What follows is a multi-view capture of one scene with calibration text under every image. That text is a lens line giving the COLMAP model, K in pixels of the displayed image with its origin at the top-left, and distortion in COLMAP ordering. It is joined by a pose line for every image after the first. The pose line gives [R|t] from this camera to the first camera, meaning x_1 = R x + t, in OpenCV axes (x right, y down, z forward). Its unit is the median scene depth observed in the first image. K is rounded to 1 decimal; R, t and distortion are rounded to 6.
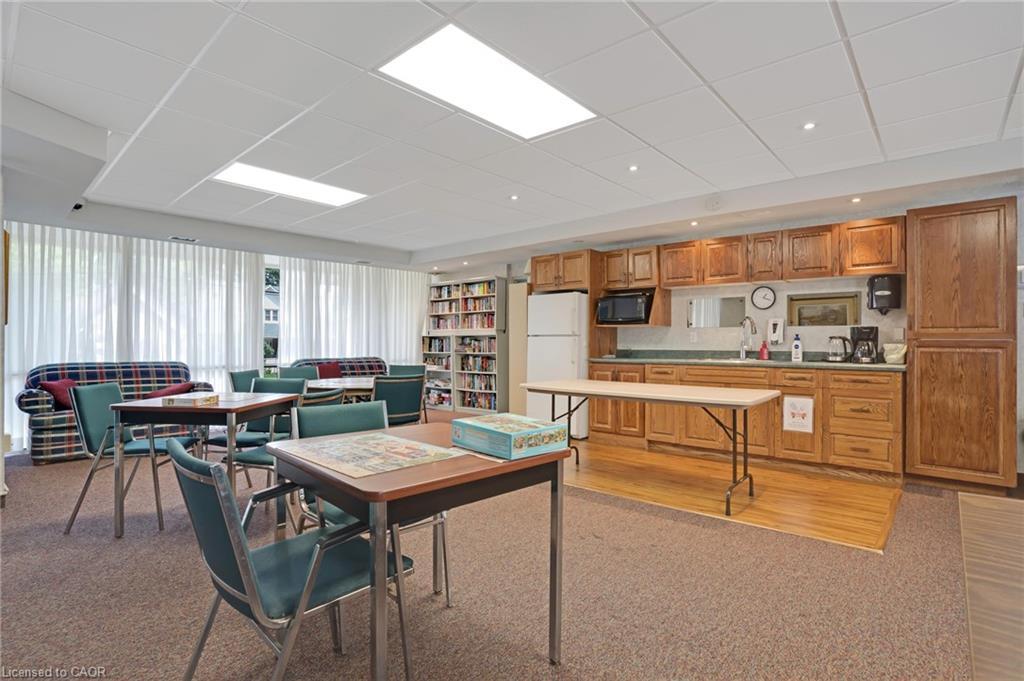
lens RADIAL K [[492.6, 0, 518.3], [0, 492.6, 335.6], [0, 0, 1]] dist [-0.000345, 0.000300]
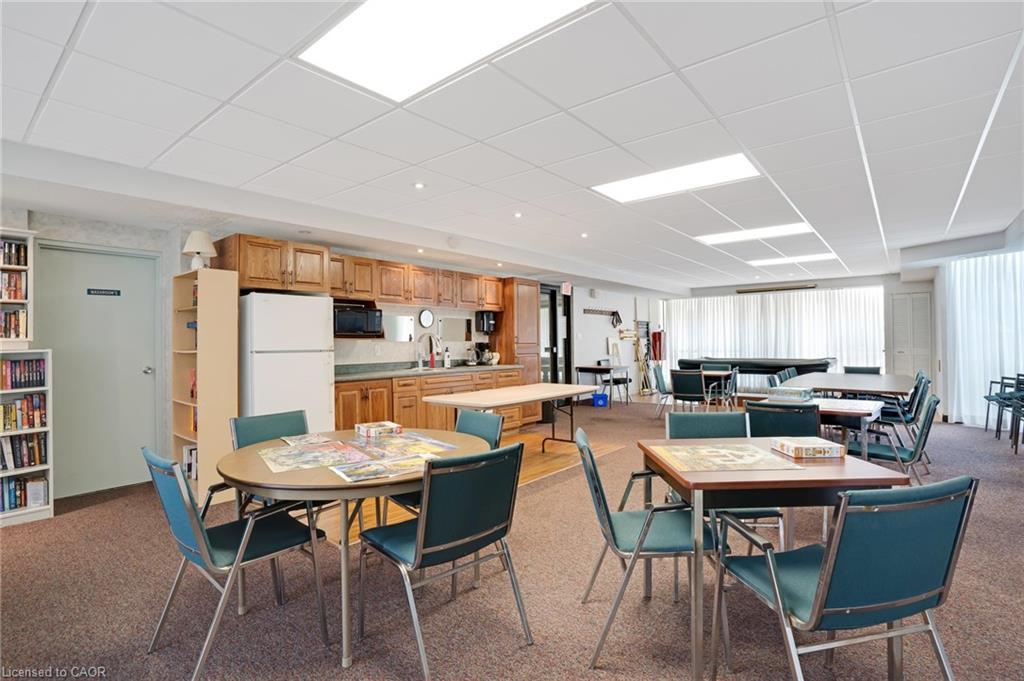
lens RADIAL K [[492.6, 0, 518.3], [0, 492.6, 335.6], [0, 0, 1]] dist [-0.000345, 0.000300]
pose [[0.001952, 0.015527, 0.999878, -0.805467], [0.003327, 0.999874, -0.015533, -0.013334], [-0.999993, 0.003357, 0.001901, 0.800004]]
